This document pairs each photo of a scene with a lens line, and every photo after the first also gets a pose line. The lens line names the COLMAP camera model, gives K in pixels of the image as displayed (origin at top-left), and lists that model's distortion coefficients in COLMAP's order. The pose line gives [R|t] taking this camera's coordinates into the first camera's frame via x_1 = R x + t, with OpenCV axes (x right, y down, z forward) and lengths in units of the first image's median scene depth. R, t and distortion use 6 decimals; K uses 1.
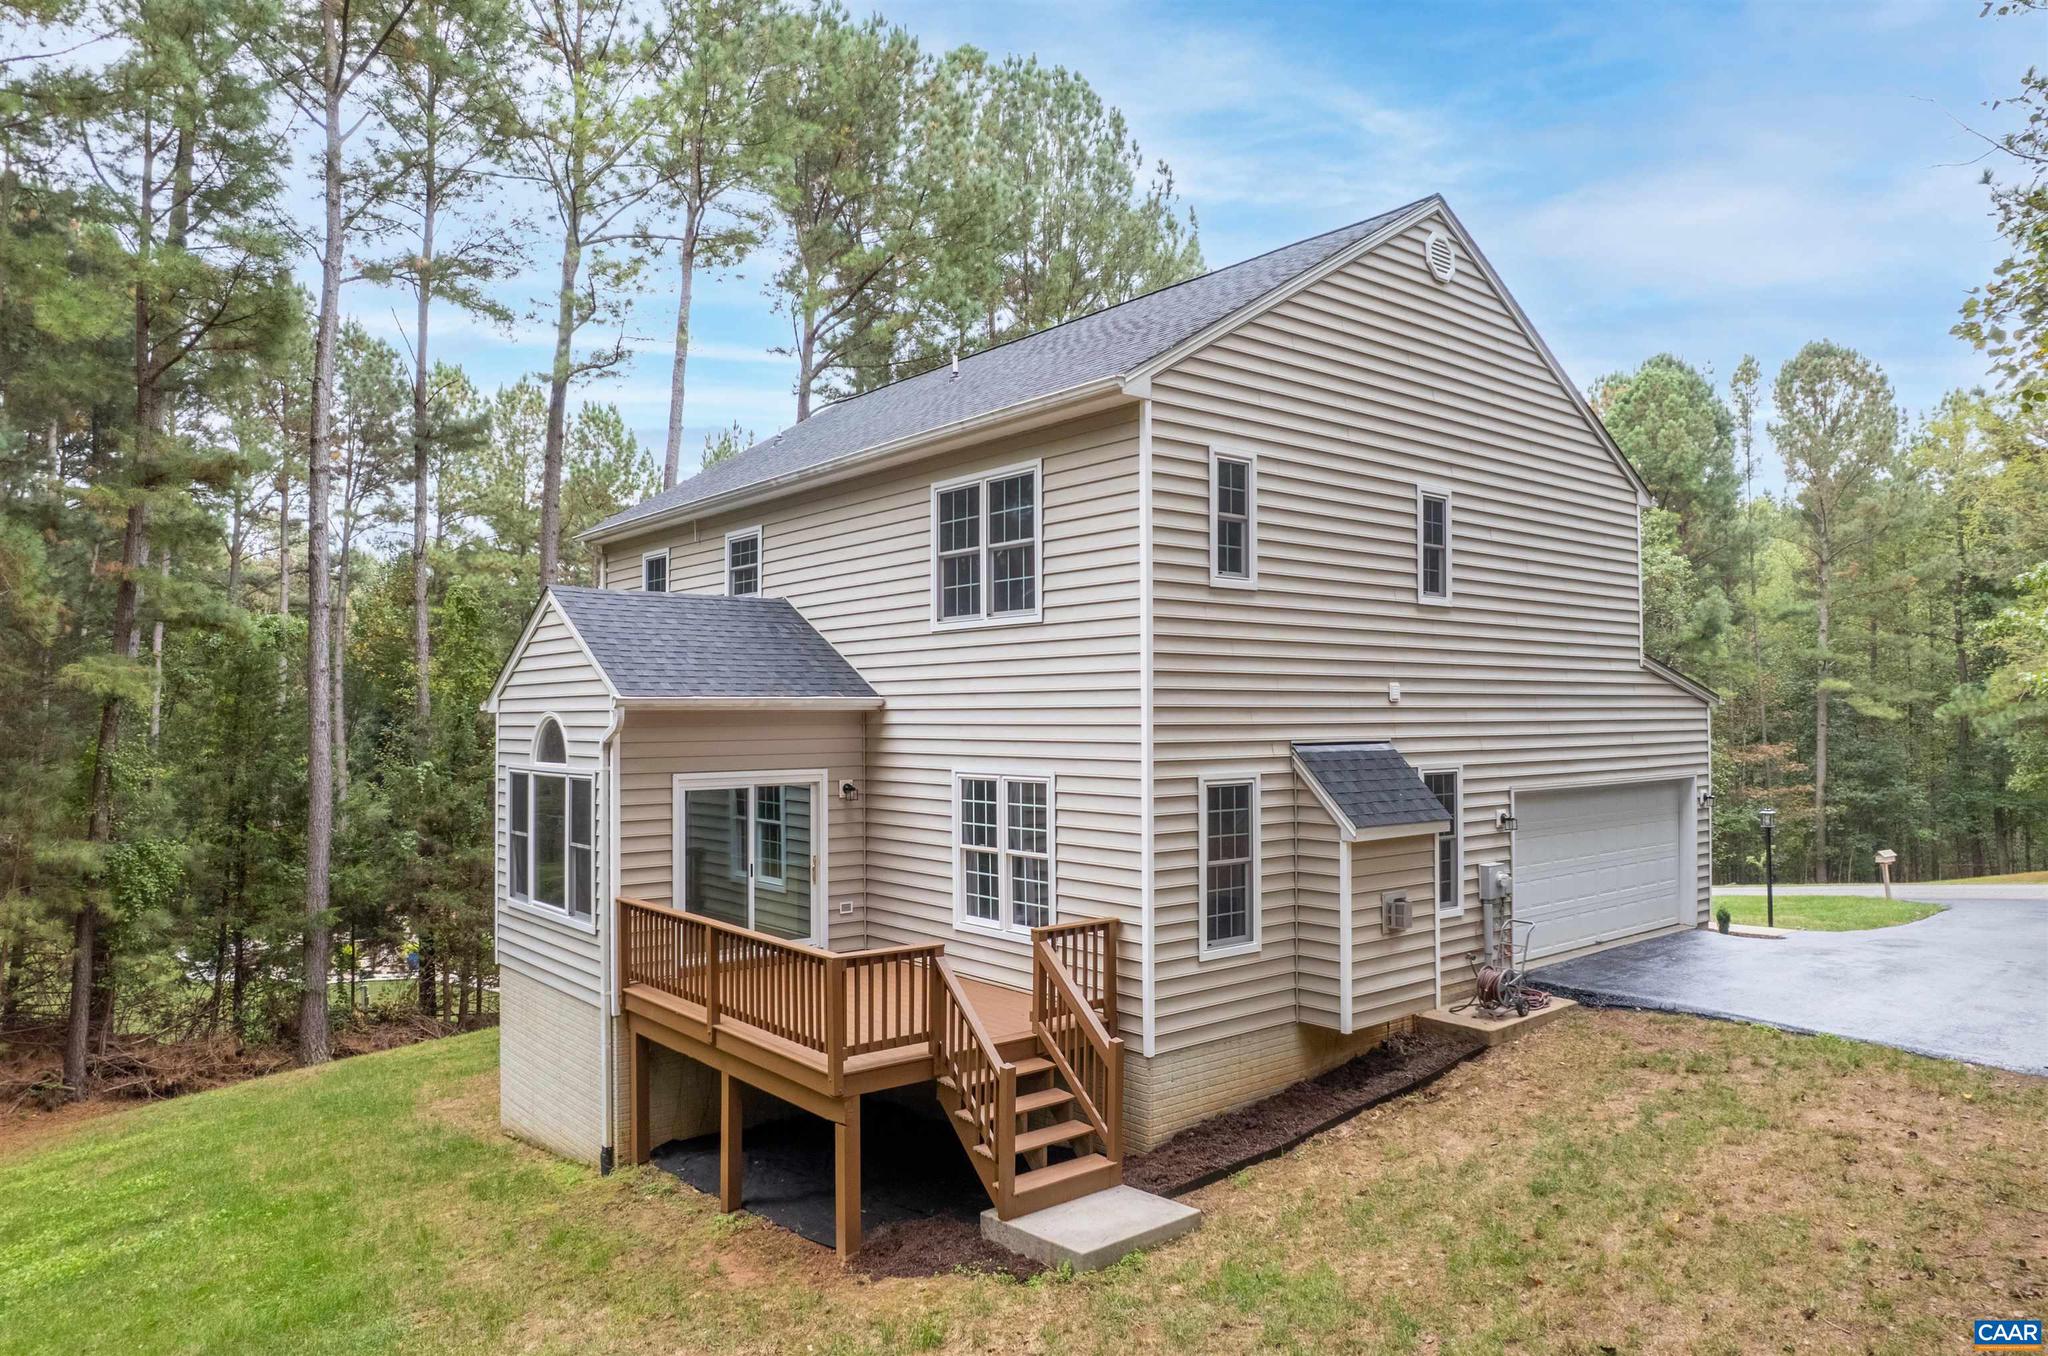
lens RADIAL K [[1350.5, 0, 1030.1], [0, 1350.5, 680.1], [0, 0, 1]] dist [-0.065547, 0.049337]
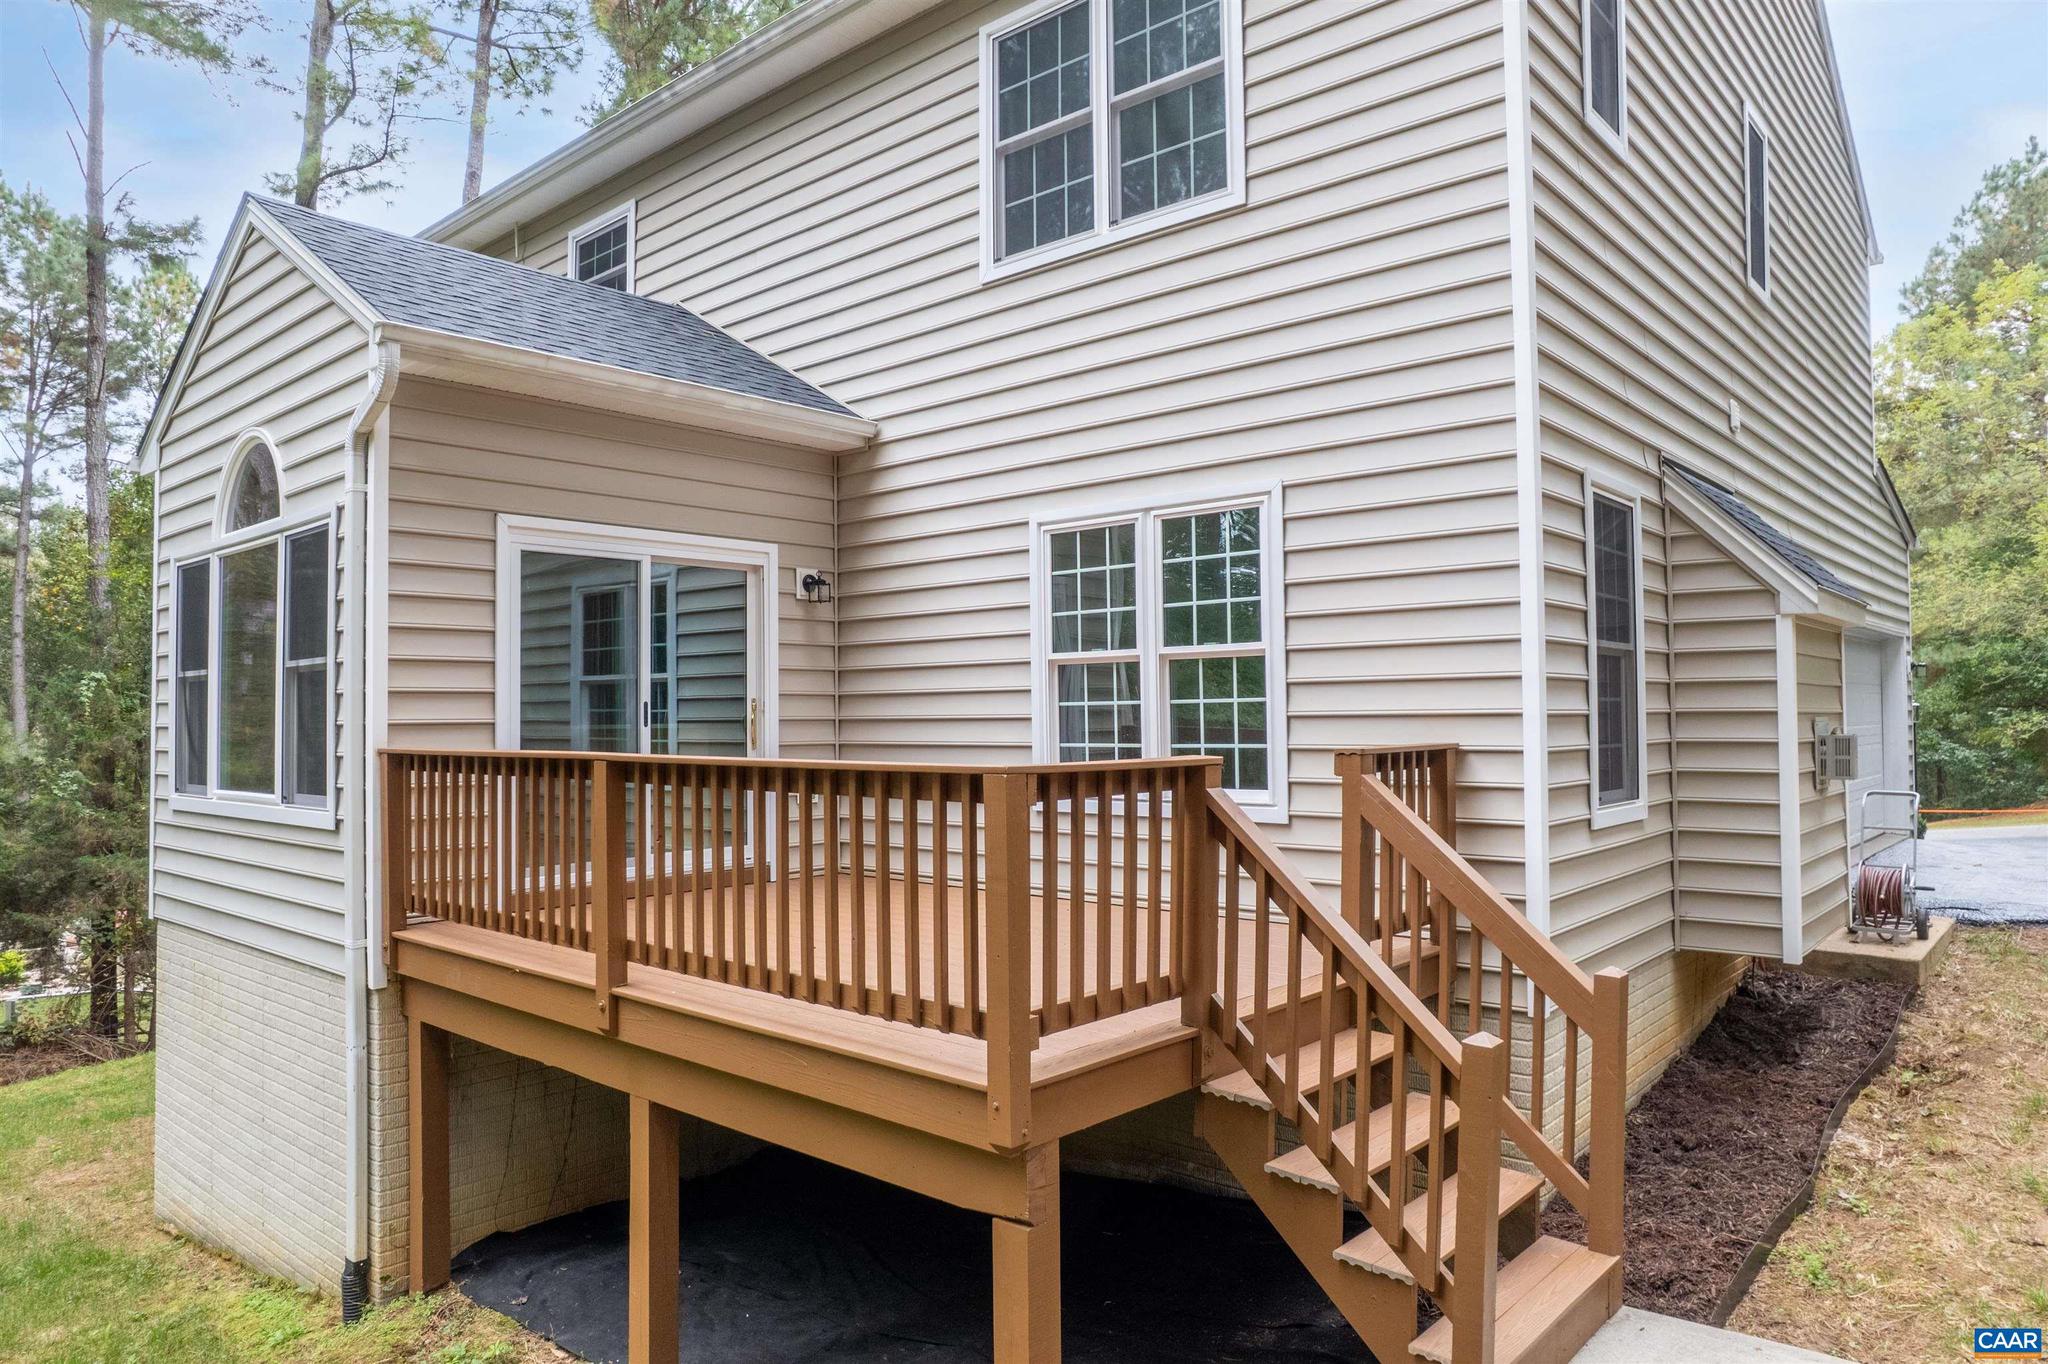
lens RADIAL K [[1350.5, 0, 1044.6], [0, 1350.5, 670.6], [0, 0, 1]] dist [-0.065547, 0.049337]
pose [[0.986728, 0.001237, 0.162375, -0.143413], [0.000061, 0.999968, -0.007985, 0.134010], [-0.162380, 0.007888, 0.986697, 0.465253]]
